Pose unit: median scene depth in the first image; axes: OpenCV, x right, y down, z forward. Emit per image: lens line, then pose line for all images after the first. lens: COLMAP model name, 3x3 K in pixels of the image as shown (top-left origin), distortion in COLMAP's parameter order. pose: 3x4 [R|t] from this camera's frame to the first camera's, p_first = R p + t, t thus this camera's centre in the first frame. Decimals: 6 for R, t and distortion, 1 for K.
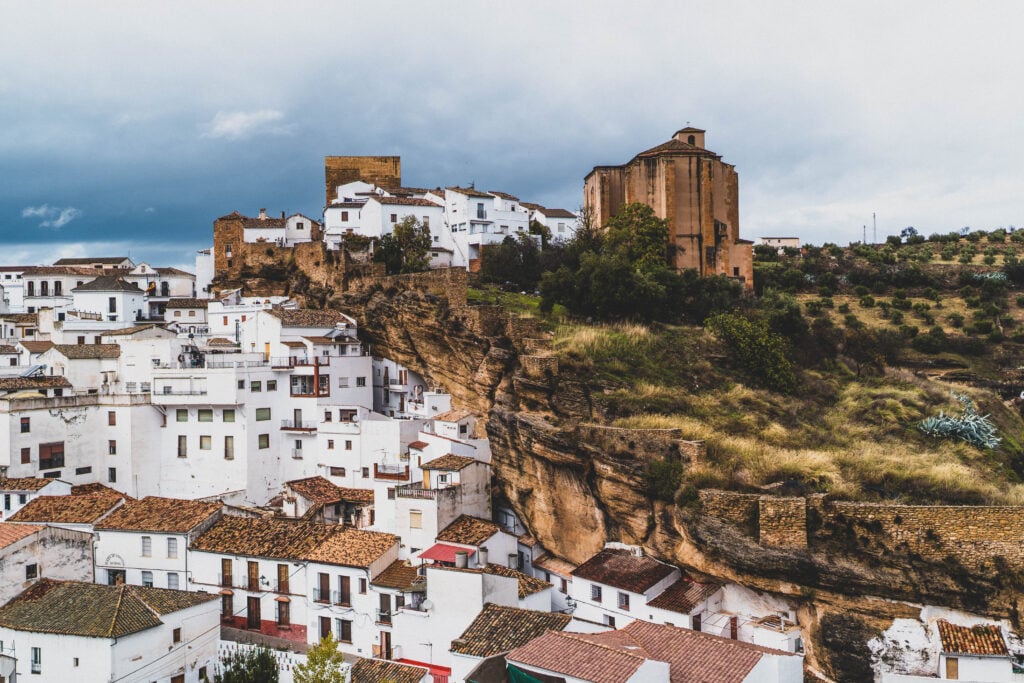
lens RADIAL K [[992.3, 0, 512.0], [0, 992.3, 341.5], [0, 0, 1]] dist [0.008229, 0.008172]
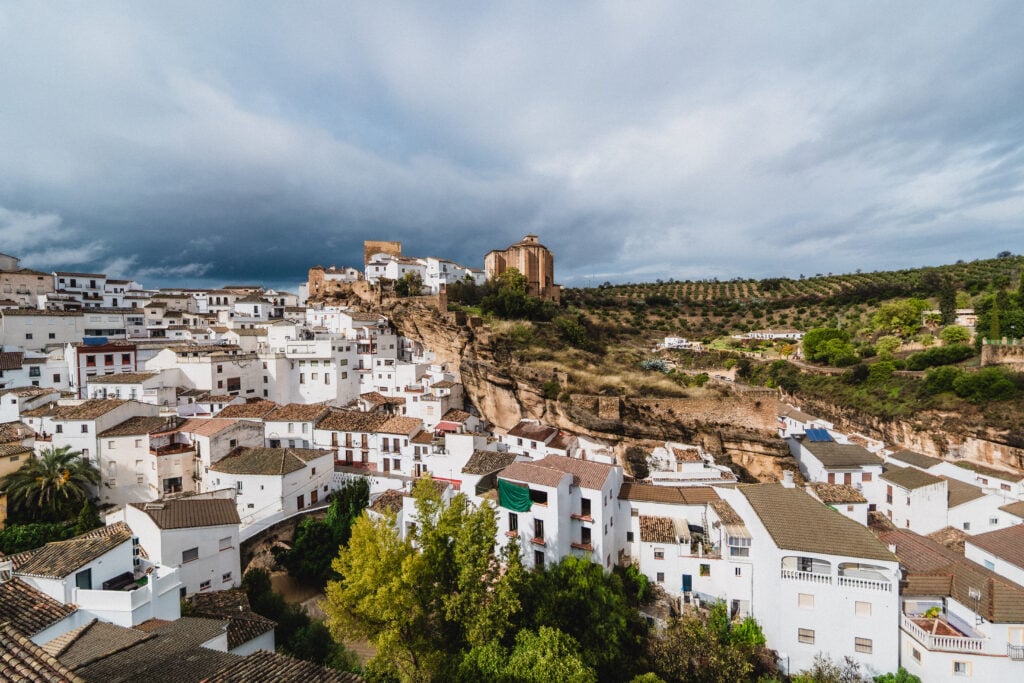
lens RADIAL K [[430.5, 0, 514.1], [0, 430.5, 338.2], [0, 0, 1]] dist [0.001432, 0.000068]
pose [[0.981943, -0.000404, 0.189175, -0.088122], [-0.003885, 0.999744, 0.022299, 0.000722], [-0.189135, -0.022631, 0.981690, 0.052683]]
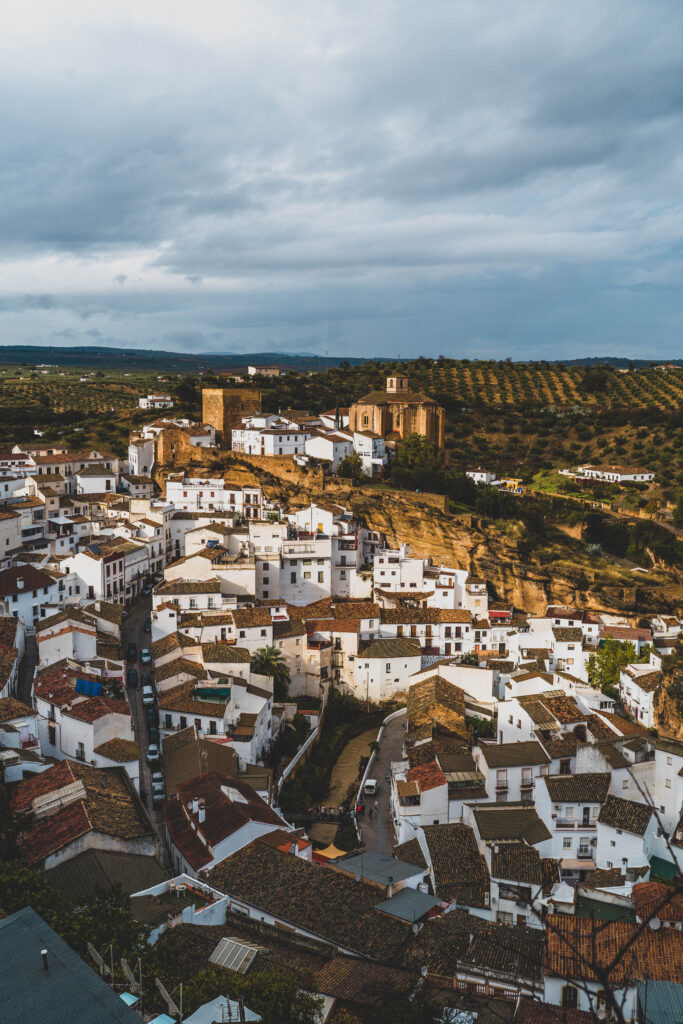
lens RADIAL K [[1050.8, 0, 341.5], [0, 1050.8, 512.0], [0, 0, 1]] dist [0.006849, 0.004739]
pose [[0.841109, -0.042091, 0.539226, -1.772205], [-0.026510, 0.992561, 0.118829, -0.360004], [-0.540216, -0.114242, 0.833736, -1.040449]]
